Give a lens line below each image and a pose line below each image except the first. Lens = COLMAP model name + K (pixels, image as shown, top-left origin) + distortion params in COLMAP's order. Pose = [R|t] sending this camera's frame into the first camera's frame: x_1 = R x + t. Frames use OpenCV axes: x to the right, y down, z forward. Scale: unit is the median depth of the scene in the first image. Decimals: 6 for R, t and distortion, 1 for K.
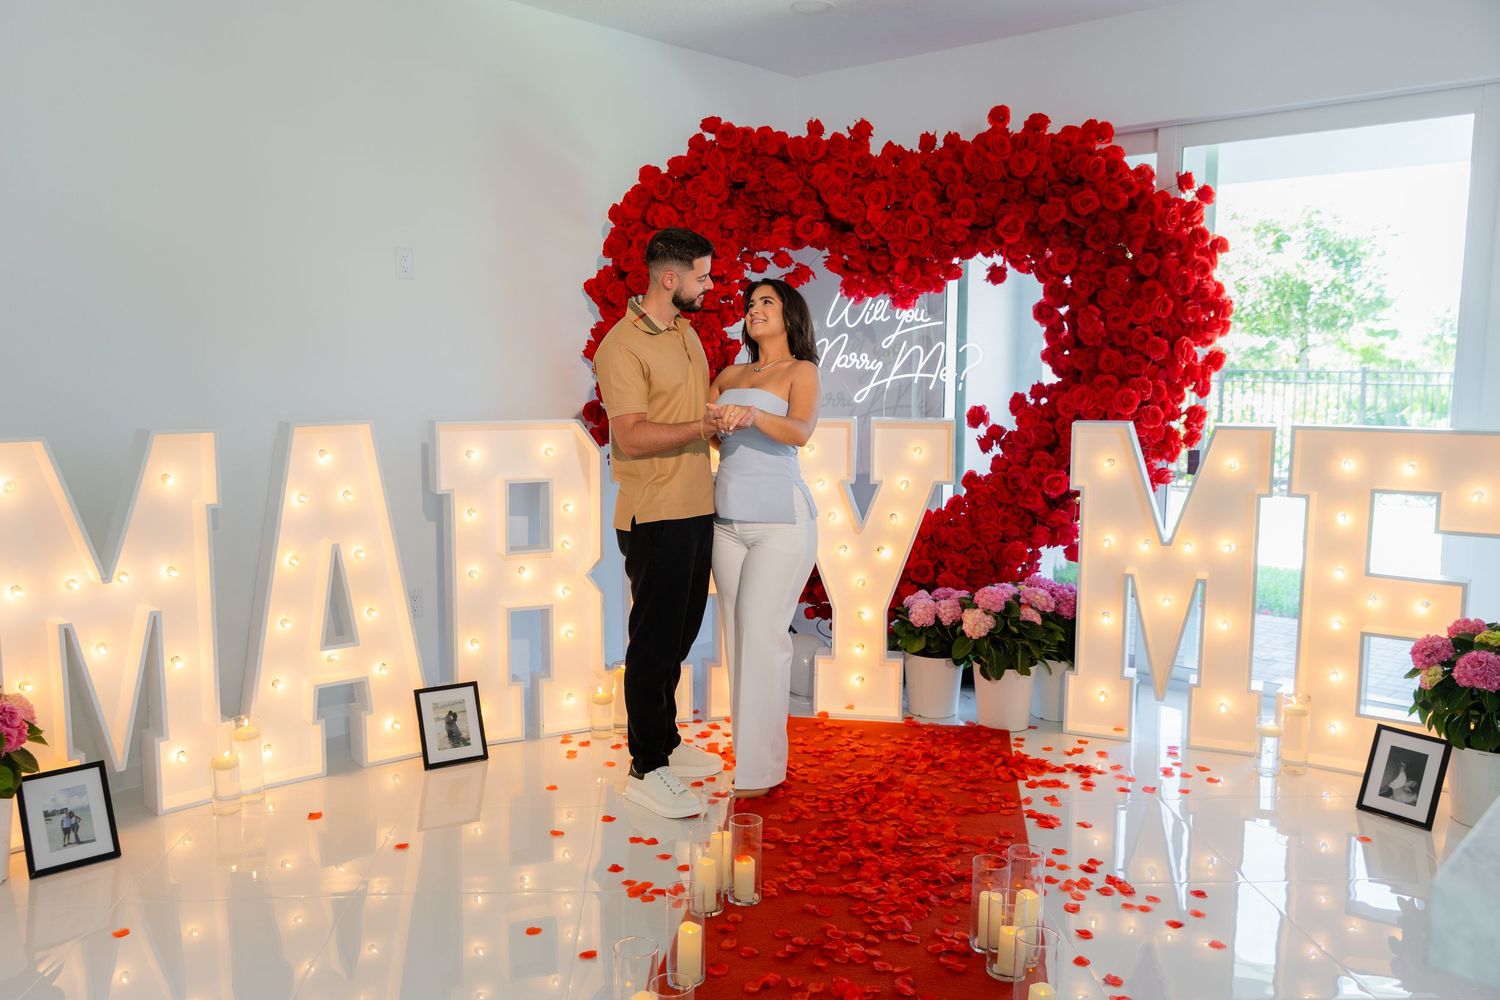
lens RADIAL K [[1193.1, 0, 743.4], [0, 1193.1, 506.3], [0, 0, 1]] dist [0.016880, -0.003108]
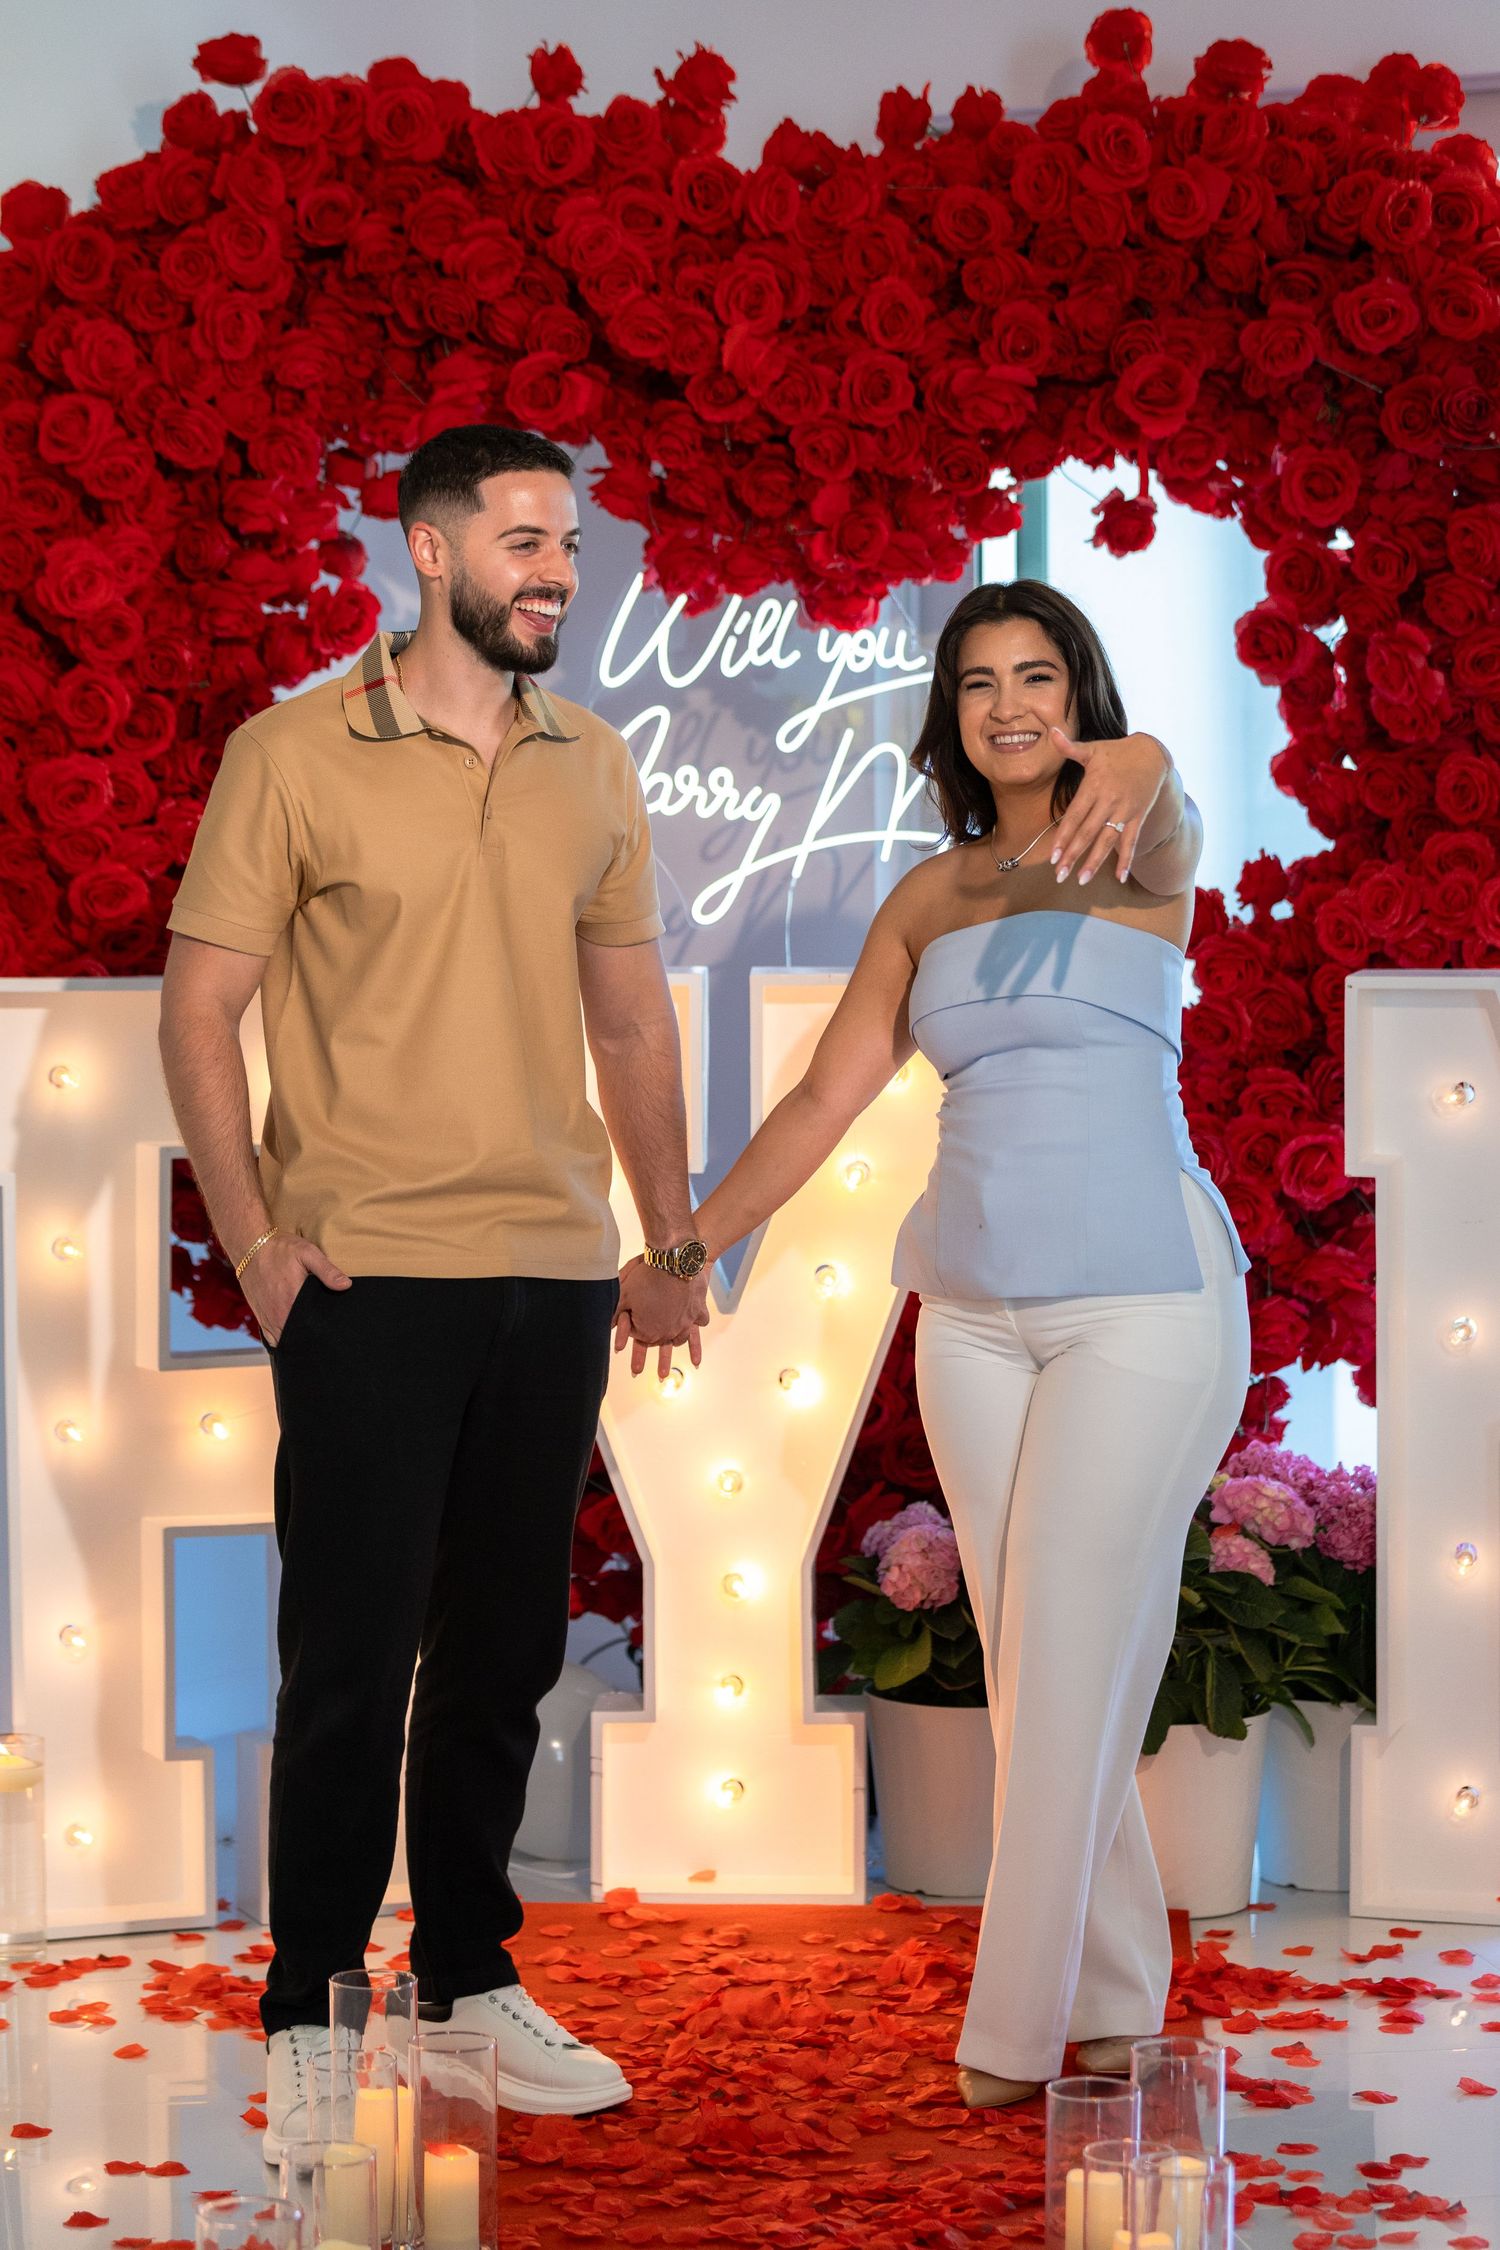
lens RADIAL K [[5563.2, 0, 749.5], [0, 5563.2, 1125.1], [0, 0, 1]] dist [-0.028503, -0.192813]
pose [[0.993353, -0.016048, 0.113980, -0.066008], [0.021646, 0.998611, -0.048046, 0.040360], [-0.113051, 0.050194, 0.992321, -0.497217]]
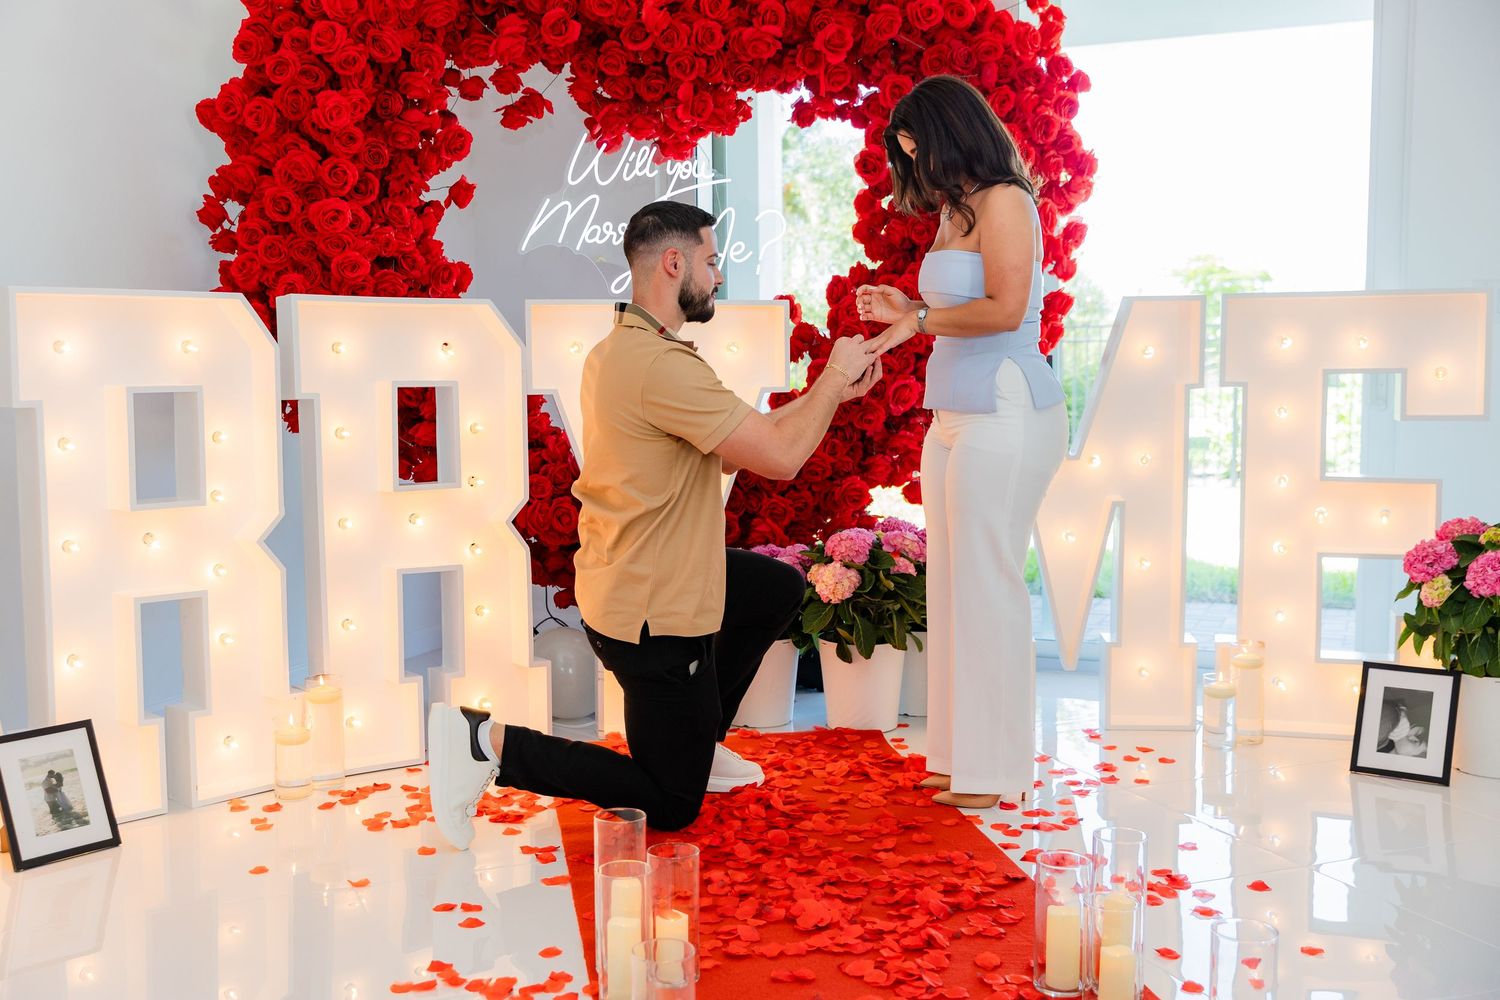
lens RADIAL K [[1556.0, 0, 730.3], [0, 1556.0, 497.3], [0, 0, 1]] dist [0.026313, -0.018063]
pose [[0.947076, -0.040033, 0.318505, -0.148740], [0.050753, 0.998388, -0.025425, 0.064327], [-0.316973, 0.040245, 0.947580, 0.130741]]
